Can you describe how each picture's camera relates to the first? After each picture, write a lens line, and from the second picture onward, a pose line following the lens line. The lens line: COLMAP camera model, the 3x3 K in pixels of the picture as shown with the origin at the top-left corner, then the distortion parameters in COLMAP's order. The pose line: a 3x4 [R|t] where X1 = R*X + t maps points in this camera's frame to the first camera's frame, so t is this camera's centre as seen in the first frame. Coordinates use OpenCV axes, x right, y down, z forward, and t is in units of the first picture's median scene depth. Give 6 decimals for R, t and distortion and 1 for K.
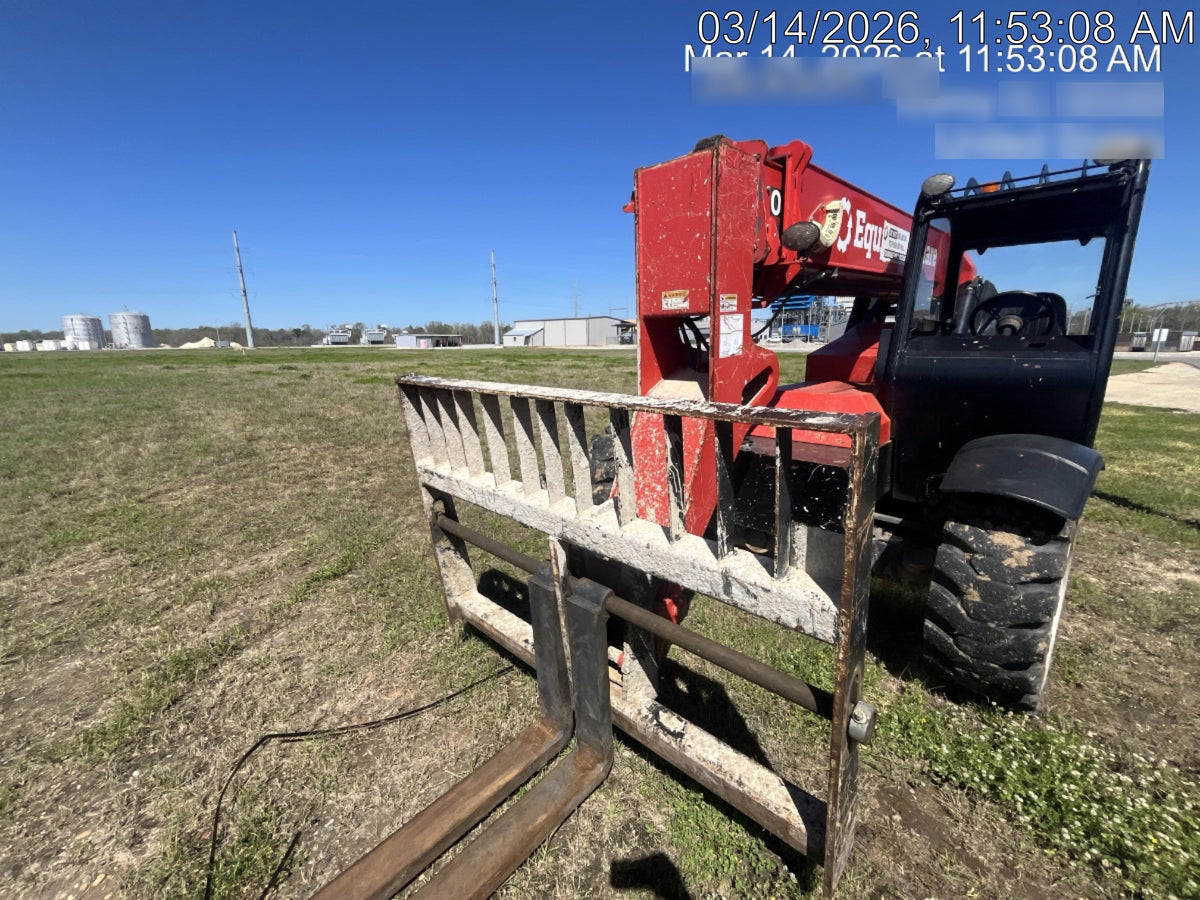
lens RADIAL K [[491.6, 0, 600.0], [0, 491.6, 450.0], [0, 0, 1]] dist [-0.002894, 0.000372]
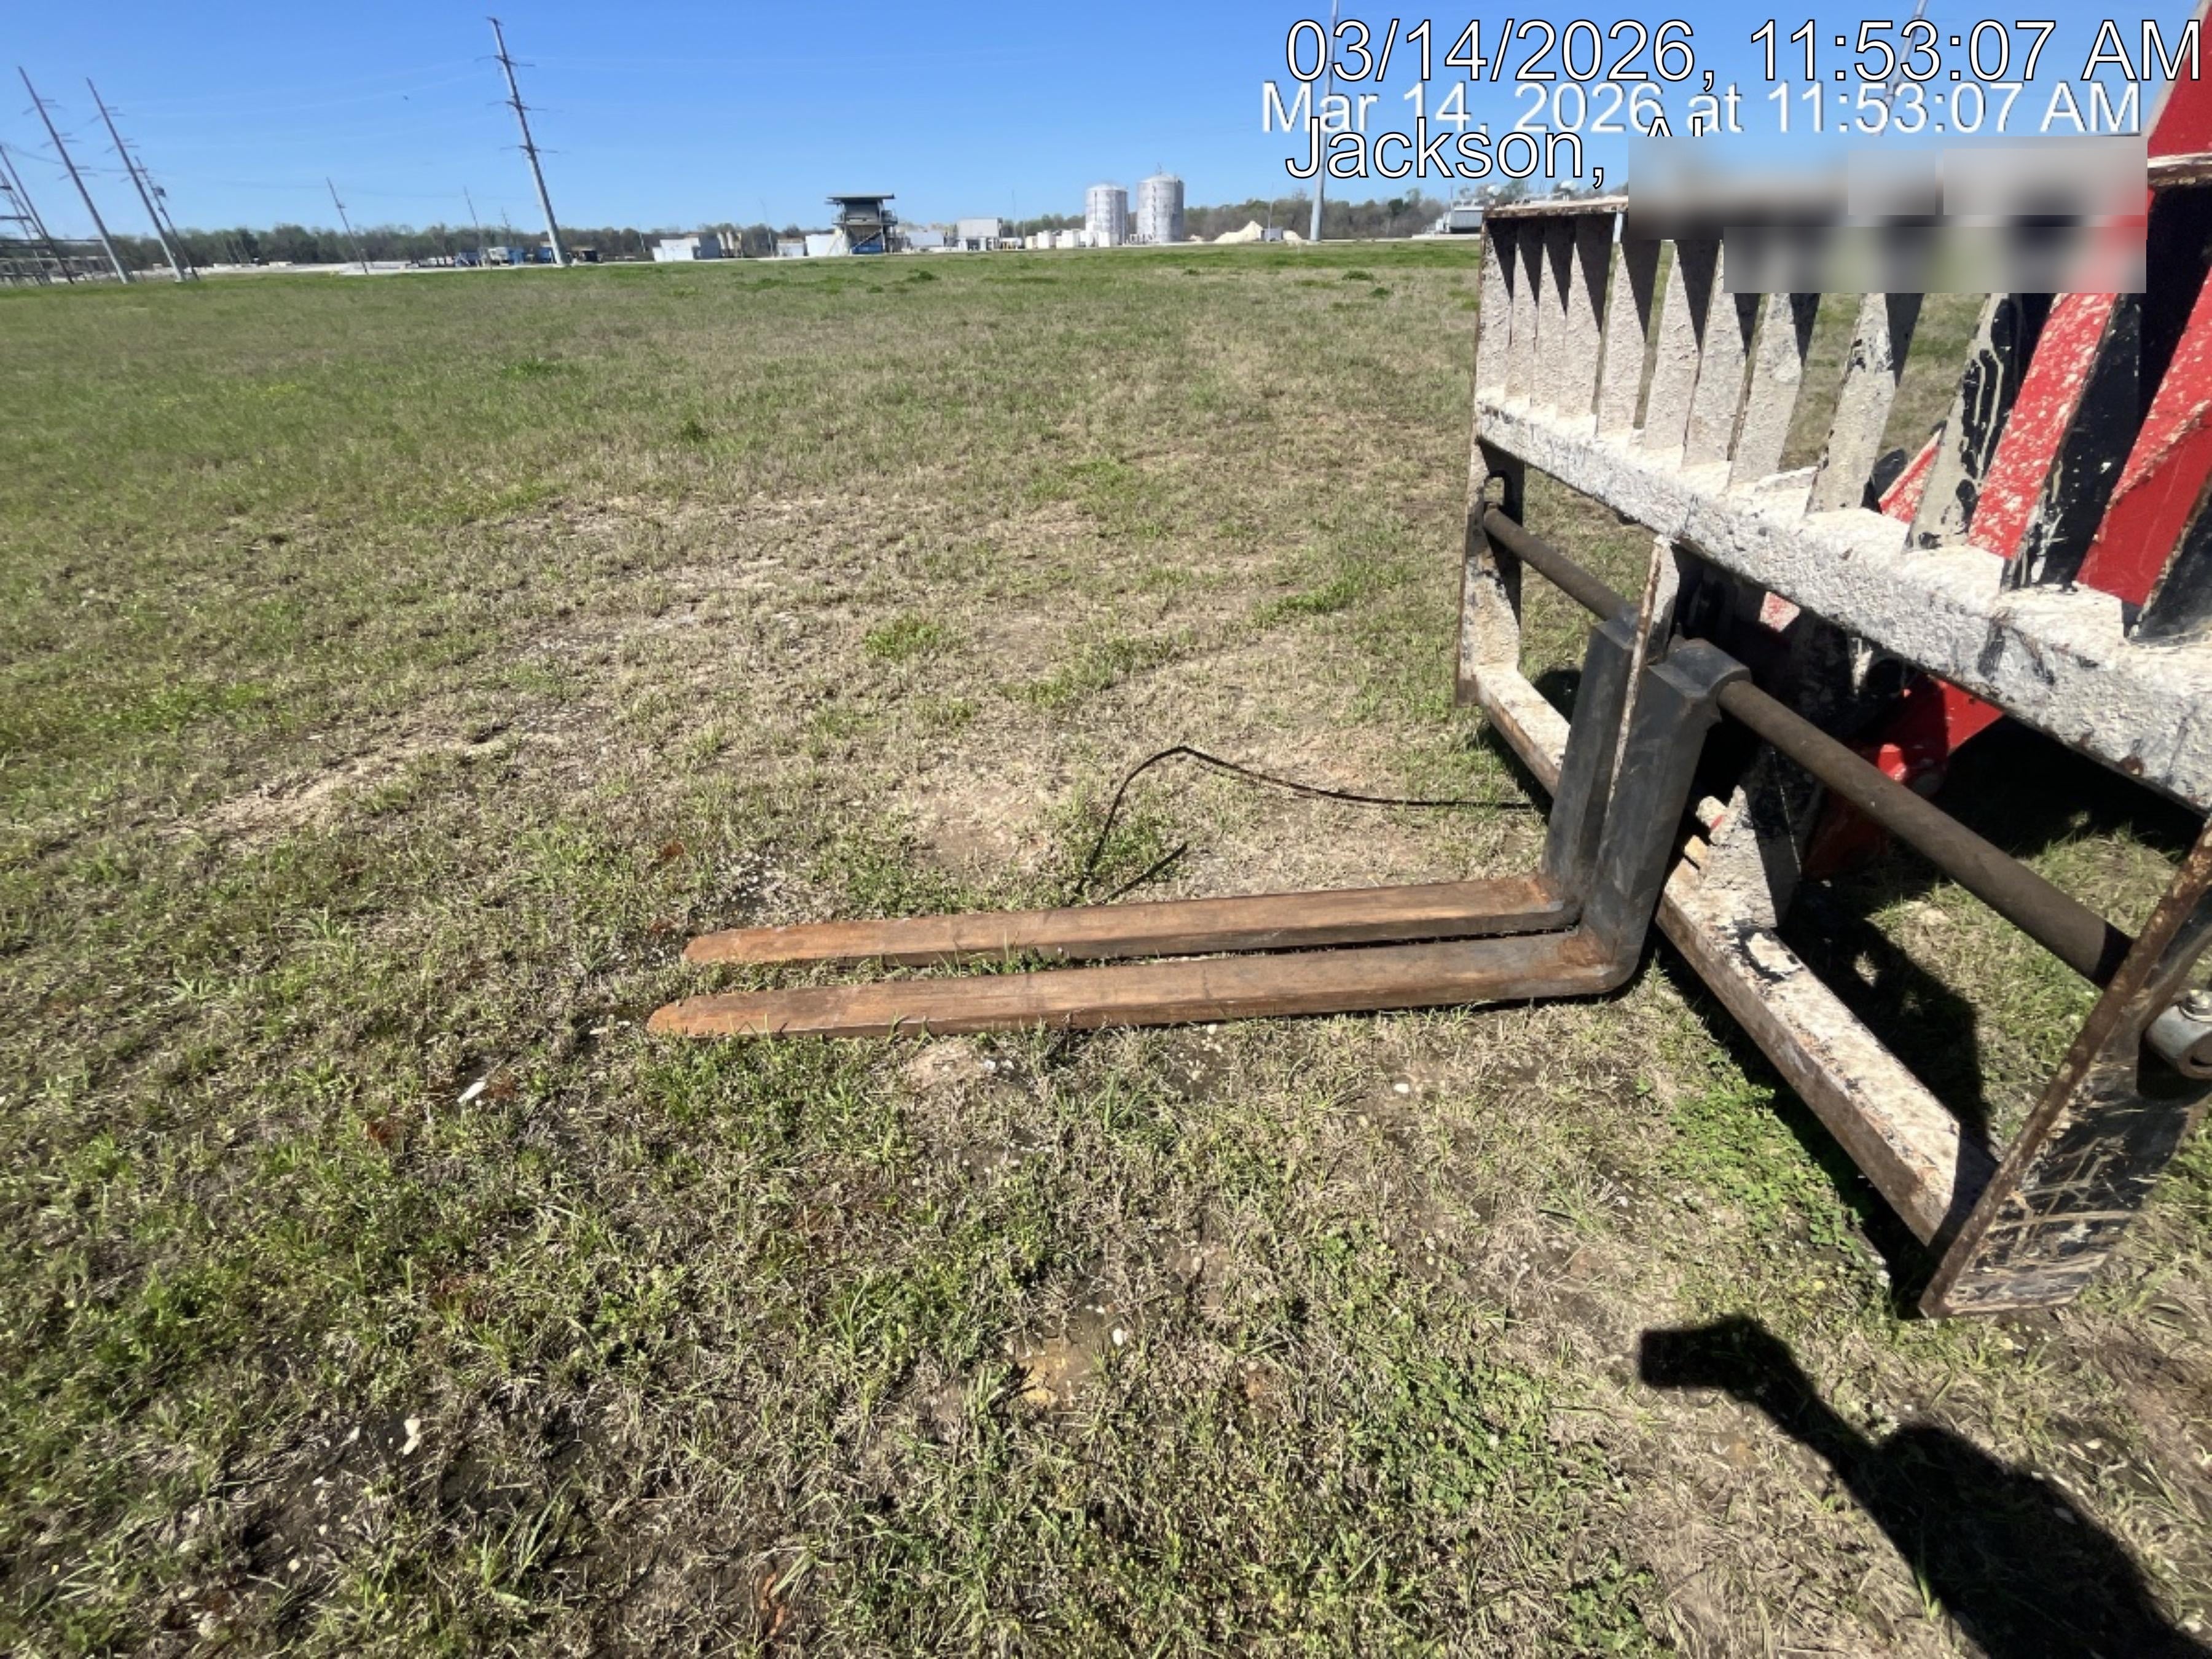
lens RADIAL K [[906.2, 0, 1106.0], [0, 906.2, 829.5], [0, 0, 1]] dist [-0.002894, 0.000372]
pose [[0.698342, 0.384434, -0.603762, 0.142171], [-0.137851, 0.899966, 0.413592, 0.108438], [0.702364, -0.205600, 0.681479, -0.086785]]
